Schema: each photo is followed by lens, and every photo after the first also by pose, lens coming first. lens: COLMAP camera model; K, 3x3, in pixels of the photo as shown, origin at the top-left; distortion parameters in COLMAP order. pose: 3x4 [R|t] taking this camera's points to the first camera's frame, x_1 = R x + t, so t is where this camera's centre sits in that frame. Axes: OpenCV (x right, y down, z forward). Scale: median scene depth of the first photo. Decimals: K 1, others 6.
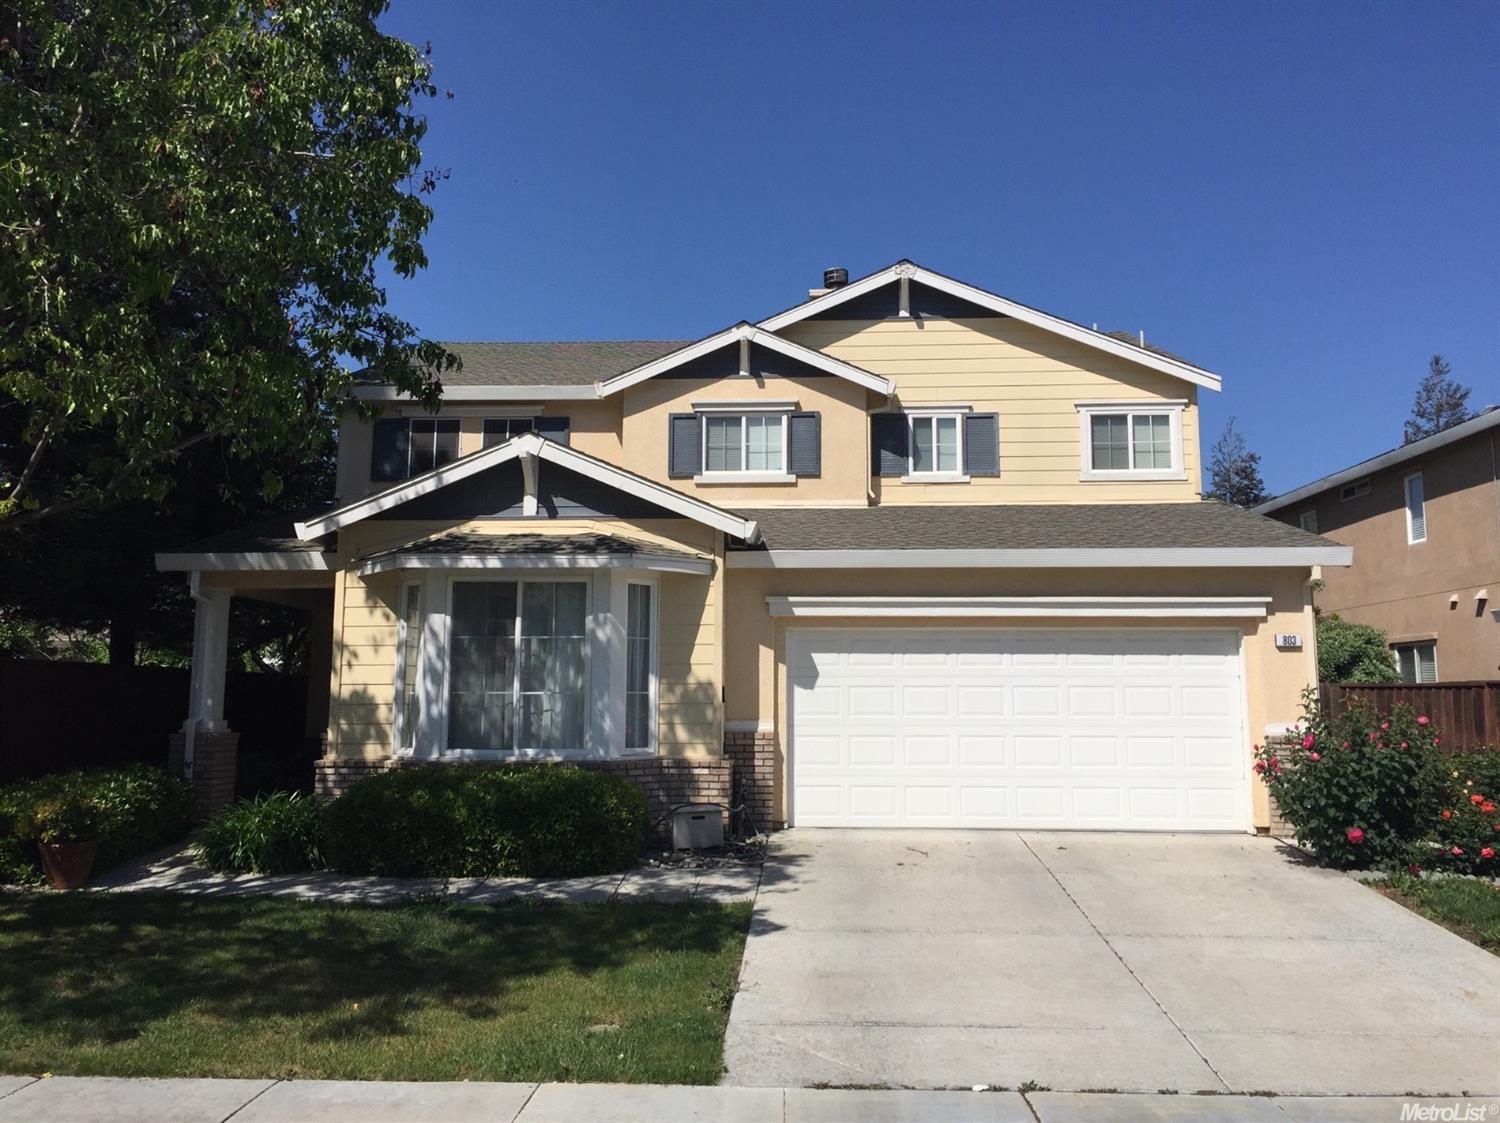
lens RADIAL K [[1295.6, 0, 747.1], [0, 1295.6, 528.7], [0, 0, 1]] dist [0.106583, -0.143577]
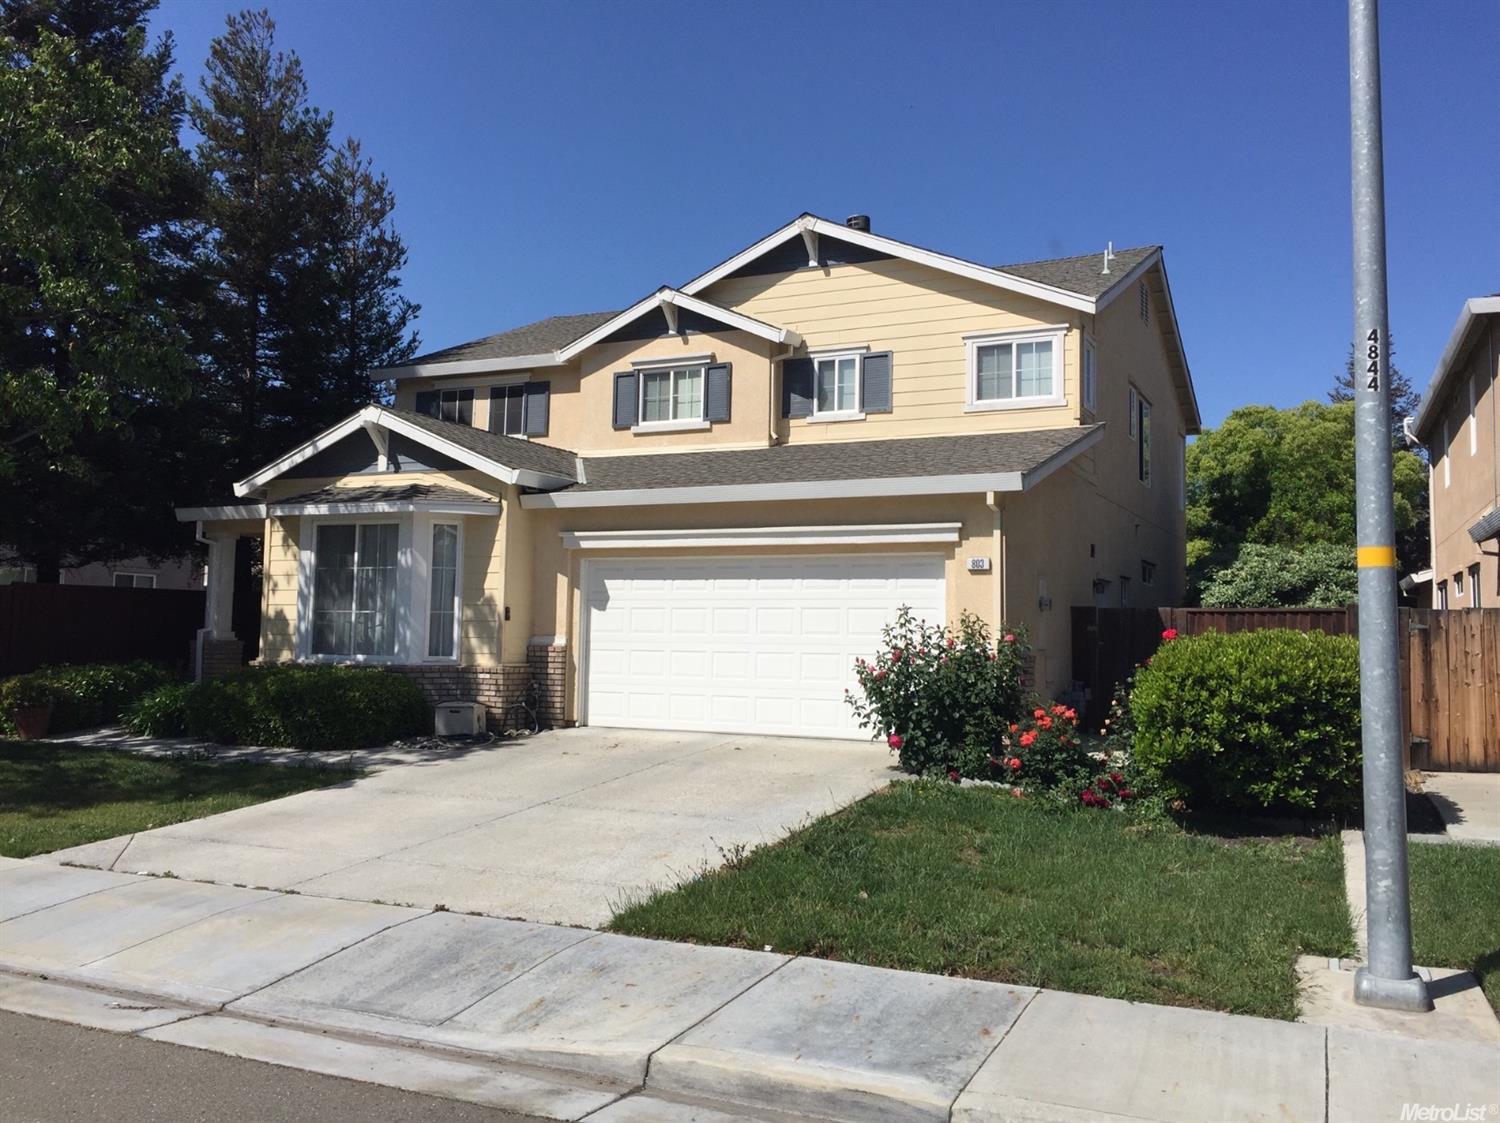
lens RADIAL K [[1295.6, 0, 747.1], [0, 1295.6, 528.7], [0, 0, 1]] dist [0.106583, -0.143577]
pose [[0.916581, -0.020345, -0.399331, 0.505839], [0.040411, 0.998304, 0.041894, 0.005170], [0.397801, -0.054536, 0.915849, -0.011483]]
